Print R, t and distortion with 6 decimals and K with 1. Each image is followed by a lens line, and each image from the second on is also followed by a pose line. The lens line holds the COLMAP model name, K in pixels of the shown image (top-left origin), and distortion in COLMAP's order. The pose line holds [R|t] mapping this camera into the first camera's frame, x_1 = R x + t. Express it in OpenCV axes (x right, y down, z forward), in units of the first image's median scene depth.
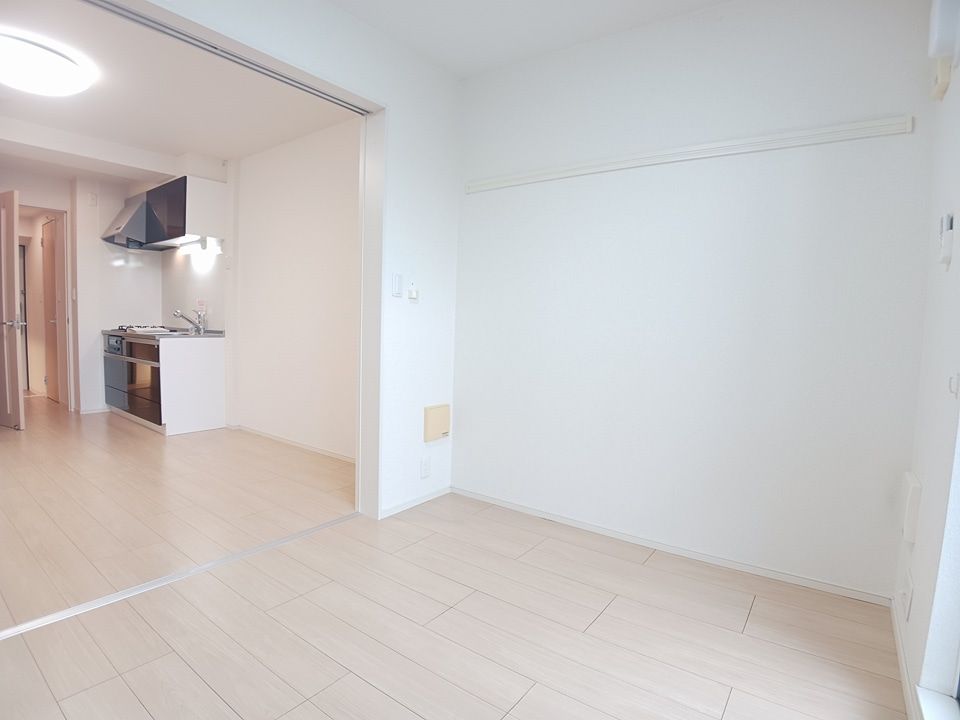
lens RADIAL K [[506.3, 0, 482.4], [0, 506.3, 360.6], [0, 0, 1]] dist [-0.080278, 0.002012]
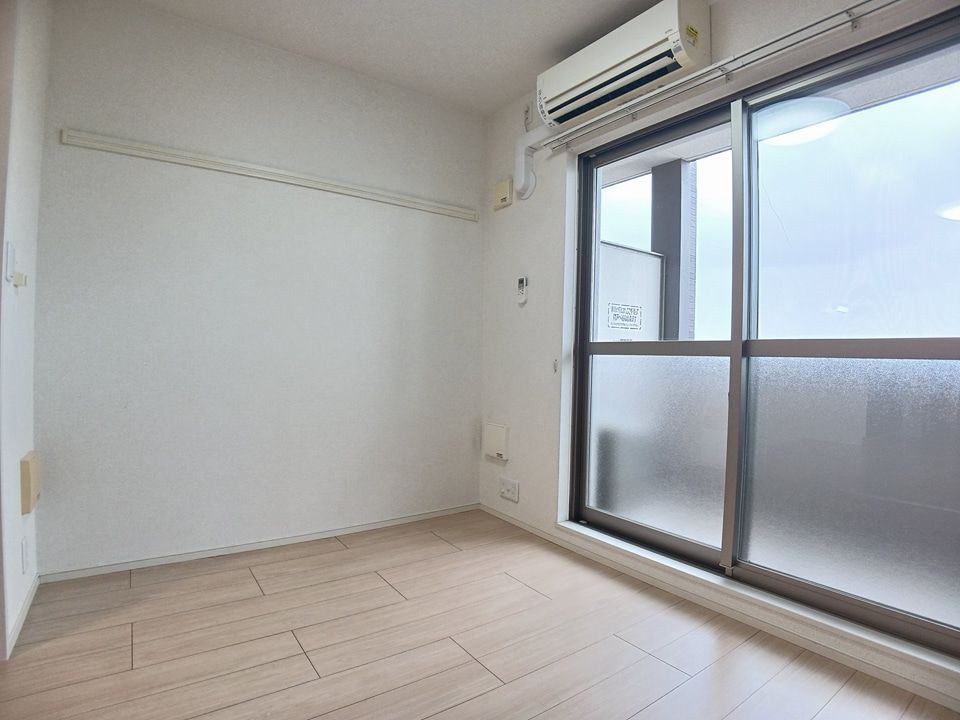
lens RADIAL K [[506.3, 0, 481.9], [0, 506.3, 364.3], [0, 0, 1]] dist [-0.080278, 0.002012]
pose [[0.310819, -0.036922, 0.949752, -0.667363], [0.054483, 0.998294, 0.020978, -0.011472], [-0.948906, 0.045225, 0.312300, 0.361657]]
